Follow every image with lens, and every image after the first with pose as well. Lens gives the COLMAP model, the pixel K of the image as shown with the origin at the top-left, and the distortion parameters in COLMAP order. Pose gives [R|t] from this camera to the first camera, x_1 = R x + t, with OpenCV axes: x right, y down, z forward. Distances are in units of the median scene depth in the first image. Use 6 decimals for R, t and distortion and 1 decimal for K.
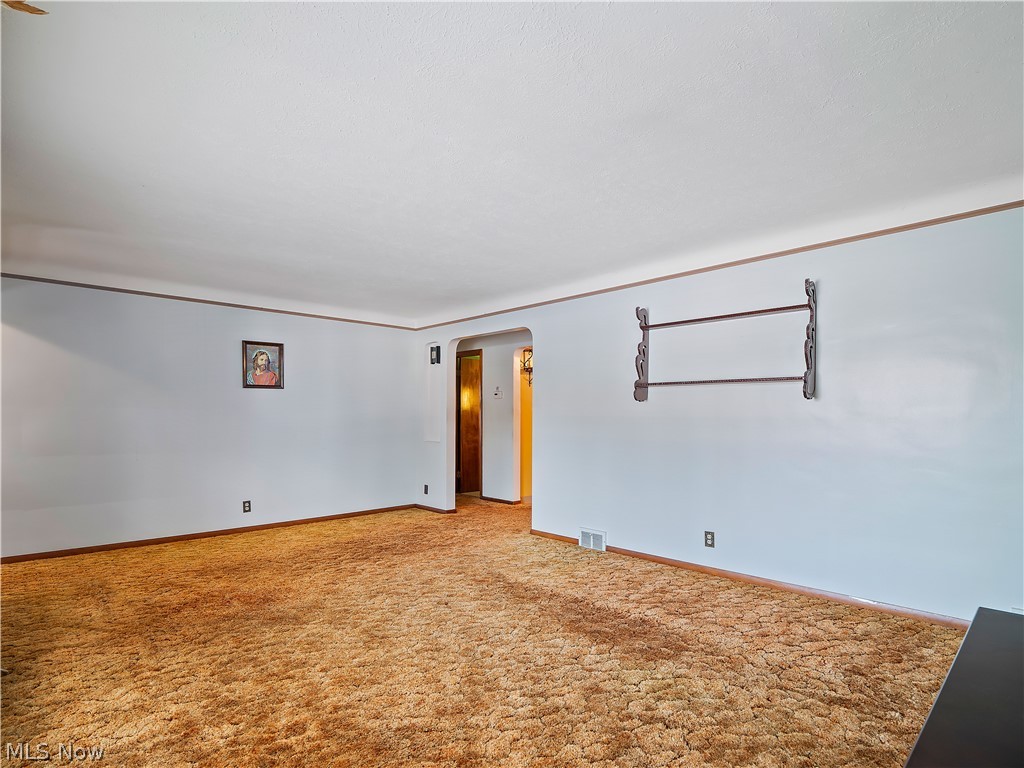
lens RADIAL K [[554.9, 0, 511.0], [0, 554.9, 416.5], [0, 0, 1]] dist [0.000355, -0.000342]
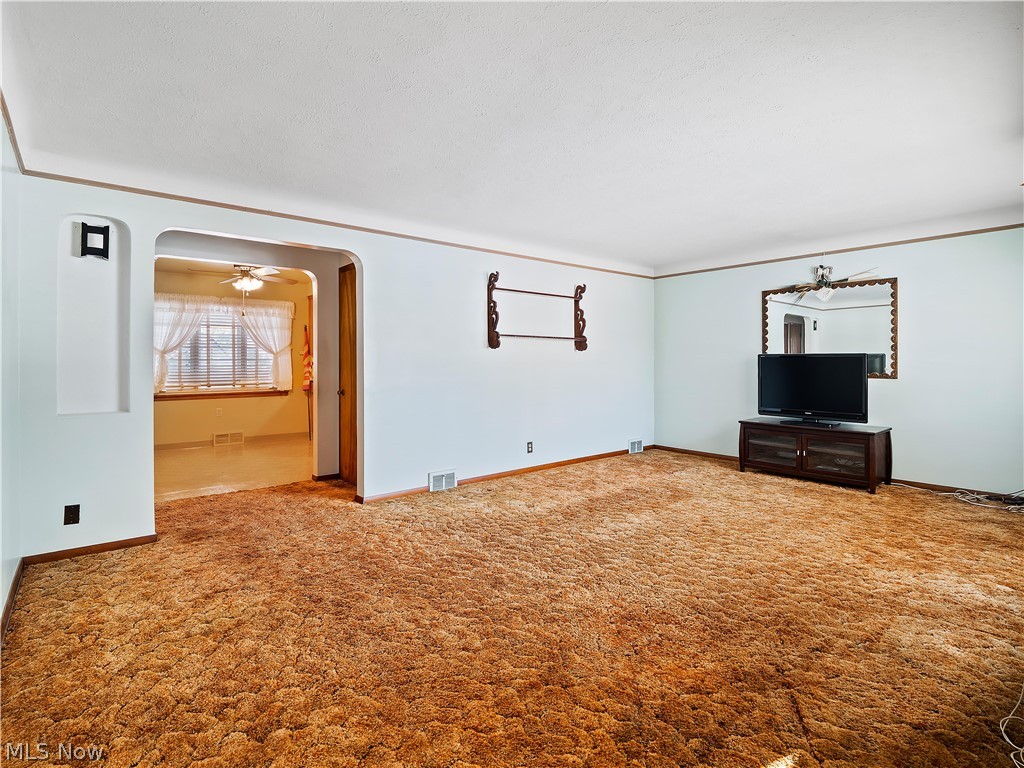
lens RADIAL K [[488.1, 0, 510.7], [0, 488.1, 361.0], [0, 0, 1]] dist [-0.000661, -0.000327]
pose [[0.063186, -0.003786, 0.997995, -1.003642], [0.004270, 0.999985, 0.003523, -0.004237], [-0.997993, 0.004038, 0.063202, 1.097192]]
